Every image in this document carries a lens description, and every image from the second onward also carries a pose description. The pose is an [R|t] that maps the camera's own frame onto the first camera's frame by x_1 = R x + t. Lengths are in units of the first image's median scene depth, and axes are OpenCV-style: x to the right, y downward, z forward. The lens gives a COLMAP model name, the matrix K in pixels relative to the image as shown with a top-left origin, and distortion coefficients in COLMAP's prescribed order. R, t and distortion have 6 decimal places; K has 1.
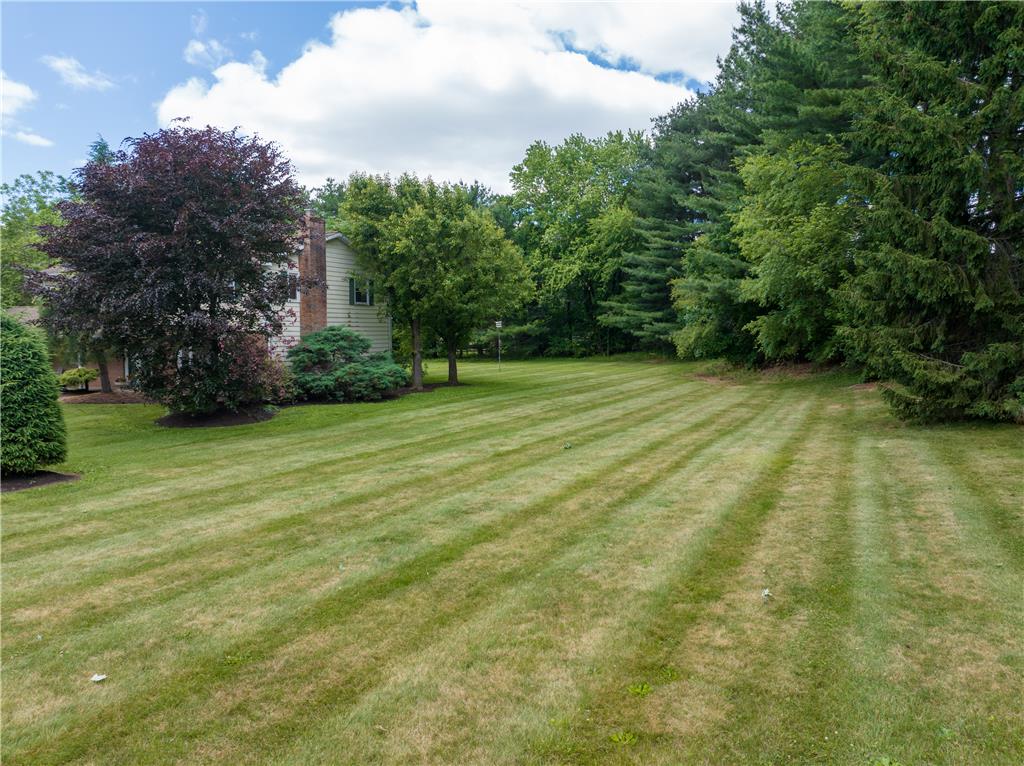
lens RADIAL K [[749.2, 0, 512.0], [0, 749.2, 383.0], [0, 0, 1]] dist [-0.039243, -0.002283]
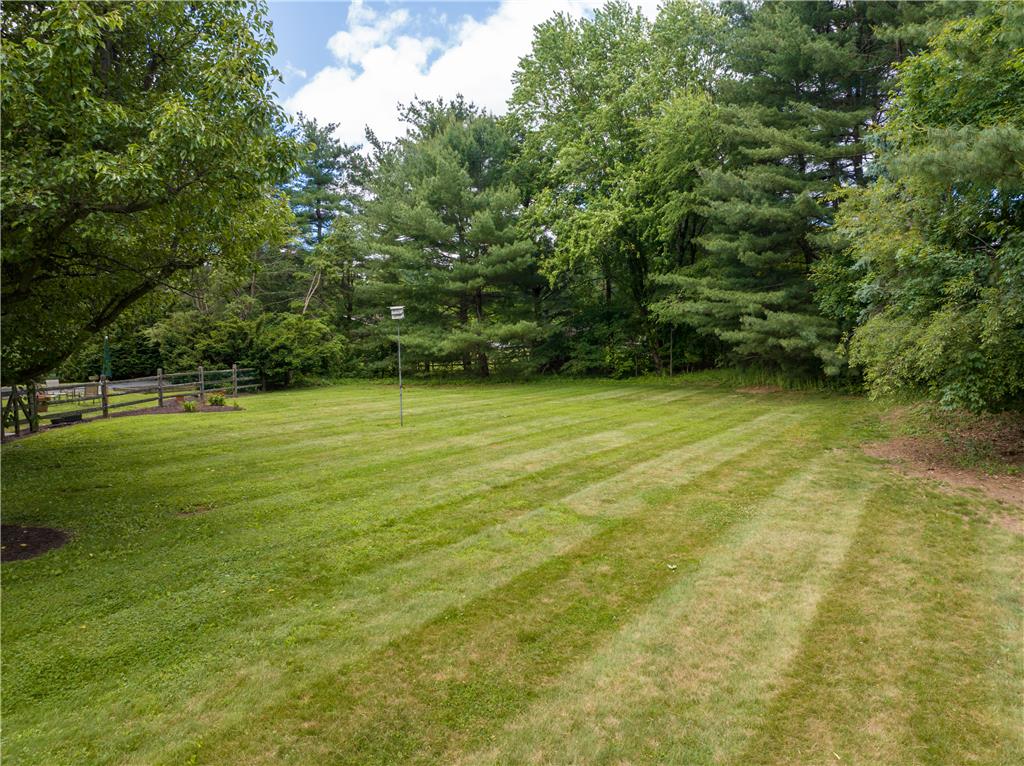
lens RADIAL K [[749.2, 0, 512.0], [0, 749.2, 383.0], [0, 0, 1]] dist [-0.039243, -0.002283]
pose [[0.995941, 0.006802, -0.089748, 0.067179], [-0.007562, 0.999938, -0.008129, -0.028962], [0.089688, 0.008774, 0.995931, 0.479371]]
